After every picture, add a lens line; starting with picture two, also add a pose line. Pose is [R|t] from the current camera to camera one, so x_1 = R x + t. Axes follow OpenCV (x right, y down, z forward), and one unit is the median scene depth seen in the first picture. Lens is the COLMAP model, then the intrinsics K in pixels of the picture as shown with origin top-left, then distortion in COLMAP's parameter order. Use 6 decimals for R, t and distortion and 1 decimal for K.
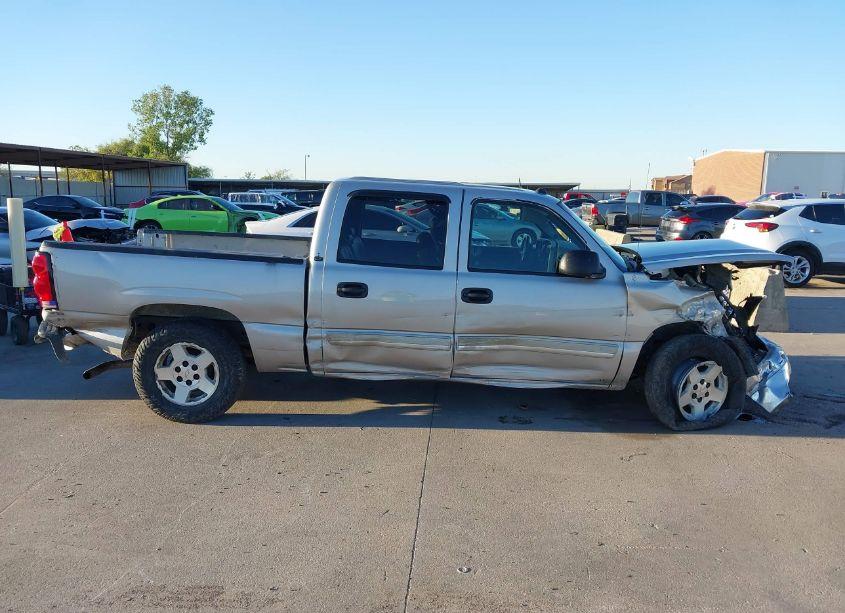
lens RADIAL K [[653.5, 0, 424.8], [0, 653.5, 329.3], [0, 0, 1]] dist [0.050065, -0.067069]
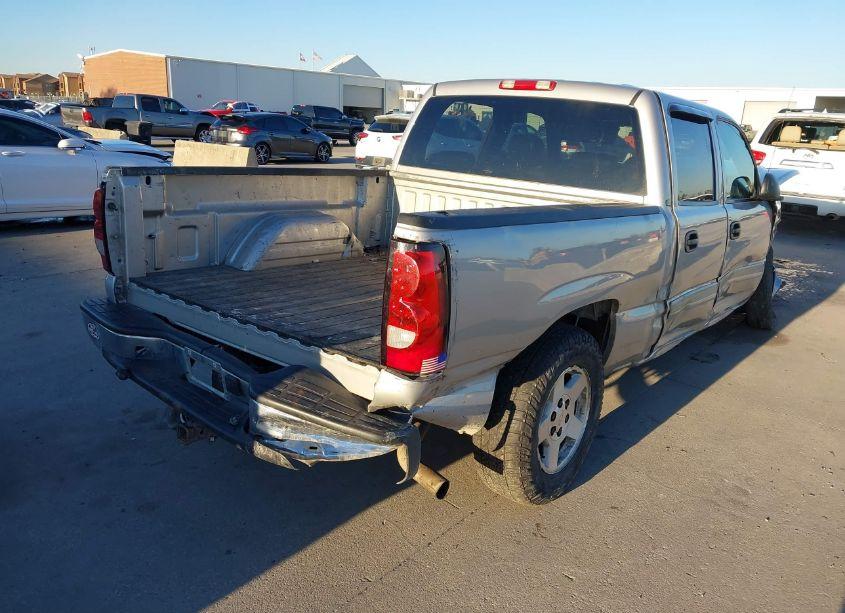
lens RADIAL K [[653.5, 0, 424.8], [0, 653.5, 329.3], [0, 0, 1]] dist [0.050065, -0.067069]
pose [[0.634812, -0.221451, 0.740252, -0.861053], [0.119771, 0.974671, 0.188868, -0.136562], [-0.763327, -0.031235, 0.645256, 0.719819]]
